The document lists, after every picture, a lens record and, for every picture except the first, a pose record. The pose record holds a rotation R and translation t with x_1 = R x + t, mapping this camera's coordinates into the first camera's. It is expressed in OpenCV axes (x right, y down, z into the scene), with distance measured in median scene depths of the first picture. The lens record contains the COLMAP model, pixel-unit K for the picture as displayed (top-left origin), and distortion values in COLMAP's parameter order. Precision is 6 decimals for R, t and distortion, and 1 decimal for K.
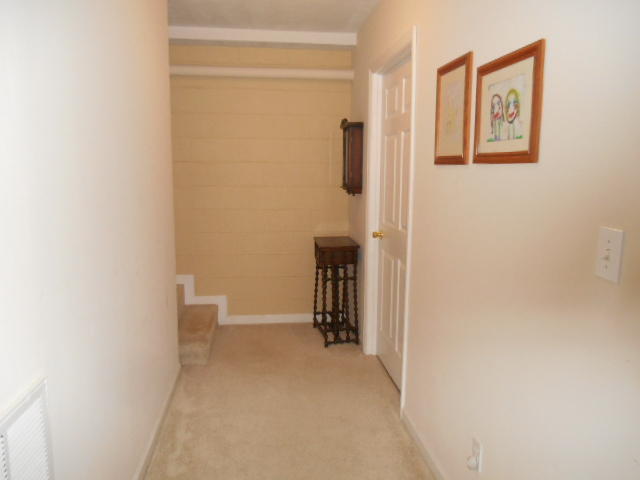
lens RADIAL K [[489.5, 0, 320.0], [0, 489.5, 240.0], [0, 0, 1]] dist [-0.030996, 0.001986]
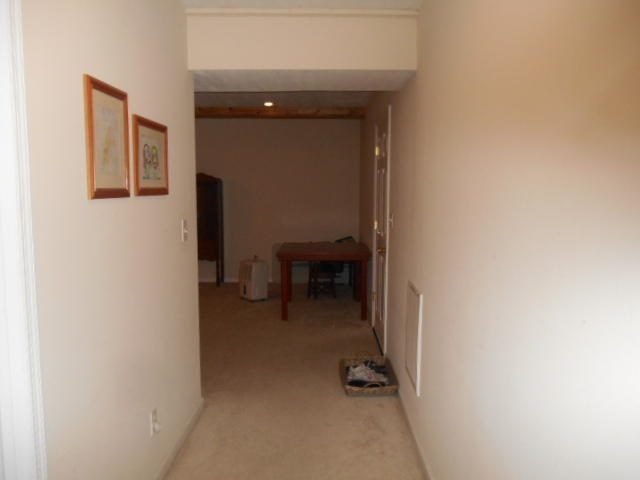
lens RADIAL K [[489.5, 0, 320.0], [0, 489.5, 240.0], [0, 0, 1]] dist [-0.030996, 0.001986]
pose [[-0.990414, -0.025820, 0.135695, -0.283487], [0.009544, 0.967233, 0.253709, -0.361079], [-0.137800, 0.252572, -0.957715, 2.166861]]
